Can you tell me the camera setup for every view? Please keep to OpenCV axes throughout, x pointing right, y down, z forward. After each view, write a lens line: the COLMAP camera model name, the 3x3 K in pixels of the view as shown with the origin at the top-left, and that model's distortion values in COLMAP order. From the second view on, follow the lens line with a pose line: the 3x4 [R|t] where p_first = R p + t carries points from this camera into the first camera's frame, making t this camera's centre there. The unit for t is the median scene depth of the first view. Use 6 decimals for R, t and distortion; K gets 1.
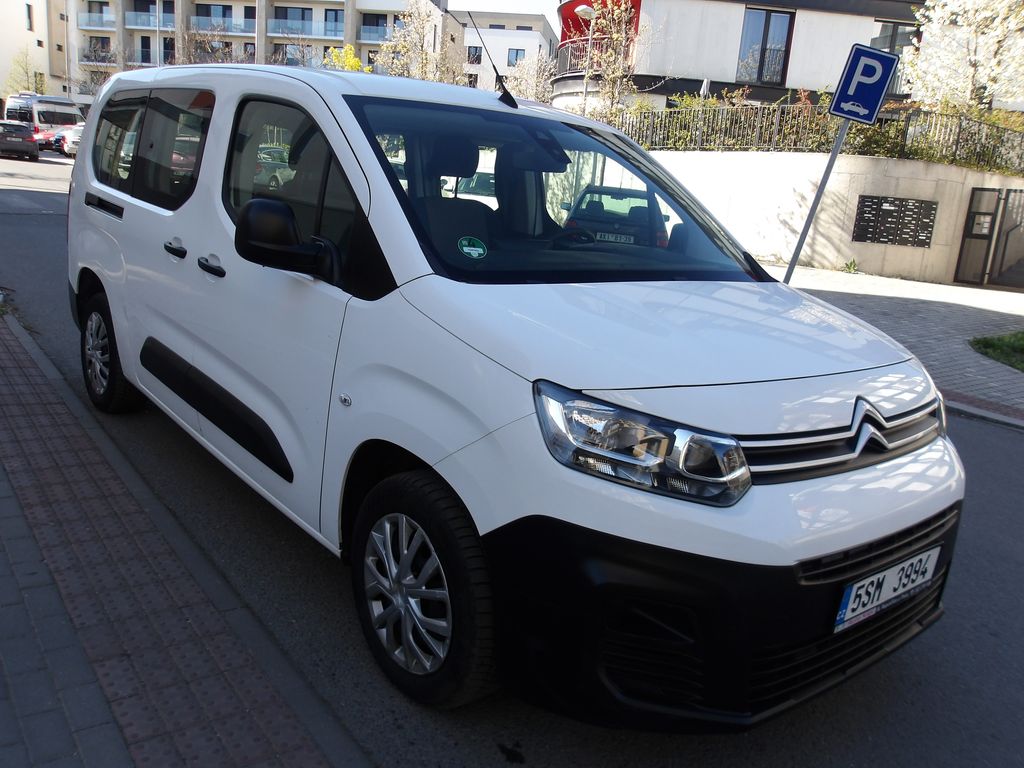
lens RADIAL K [[830.4, 0, 512.0], [0, 830.4, 384.0], [0, 0, 1]] dist [-0.004290, -0.005517]
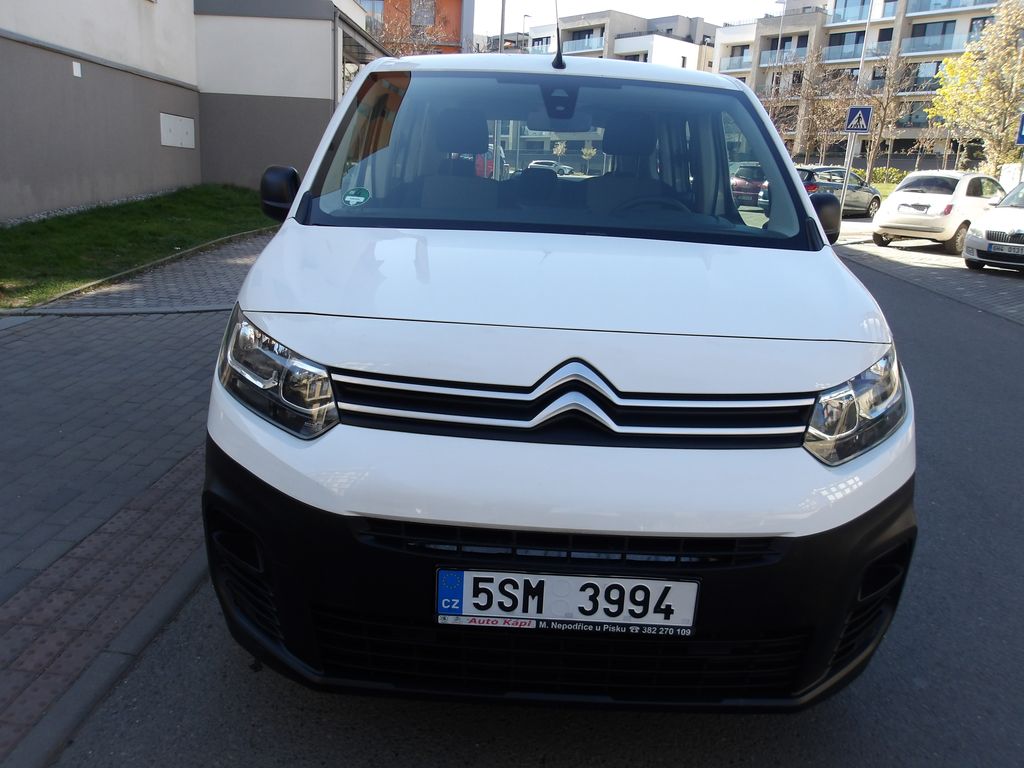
lens RADIAL K [[830.4, 0, 512.0], [0, 830.4, 384.0], [0, 0, 1]] dist [-0.004290, -0.005517]
pose [[0.771882, 0.106837, -0.626725, 0.897292], [-0.126267, 0.991903, 0.013576, 0.037475], [0.623102, 0.068655, 0.779122, 0.353866]]
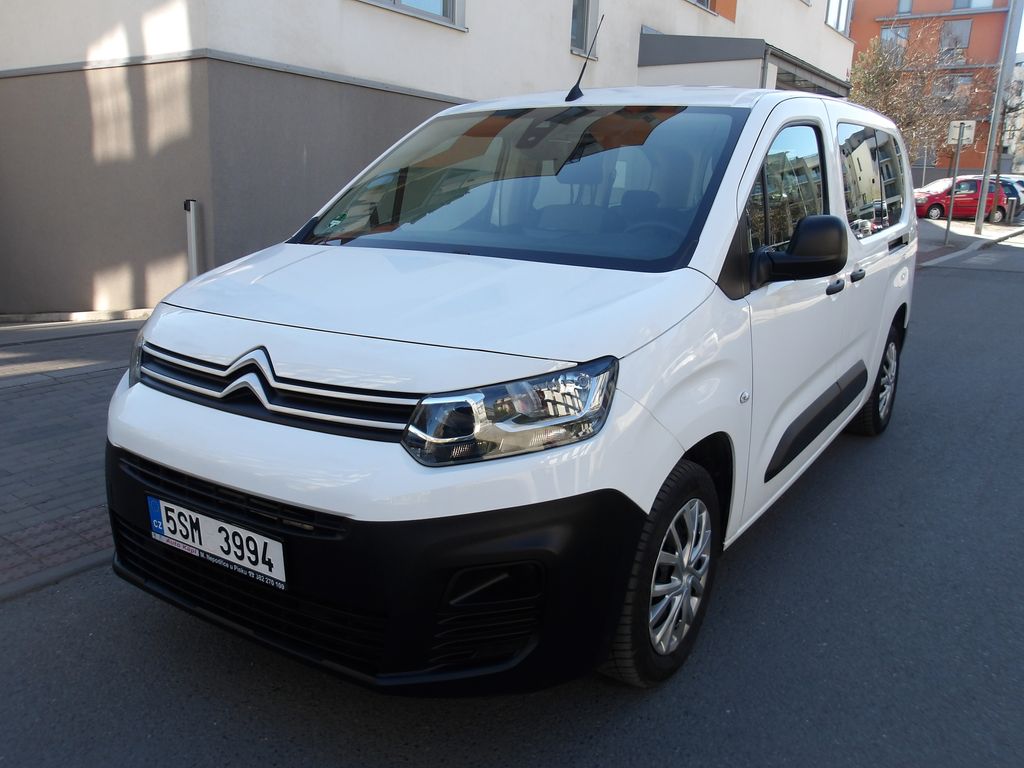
lens RADIAL K [[830.4, 0, 512.0], [0, 830.4, 384.0], [0, 0, 1]] dist [-0.004290, -0.005517]
pose [[0.311484, 0.132881, -0.940915, 1.467534], [-0.213109, 0.974721, 0.067107, -0.071207], [0.926047, 0.179614, 0.331928, 0.984401]]
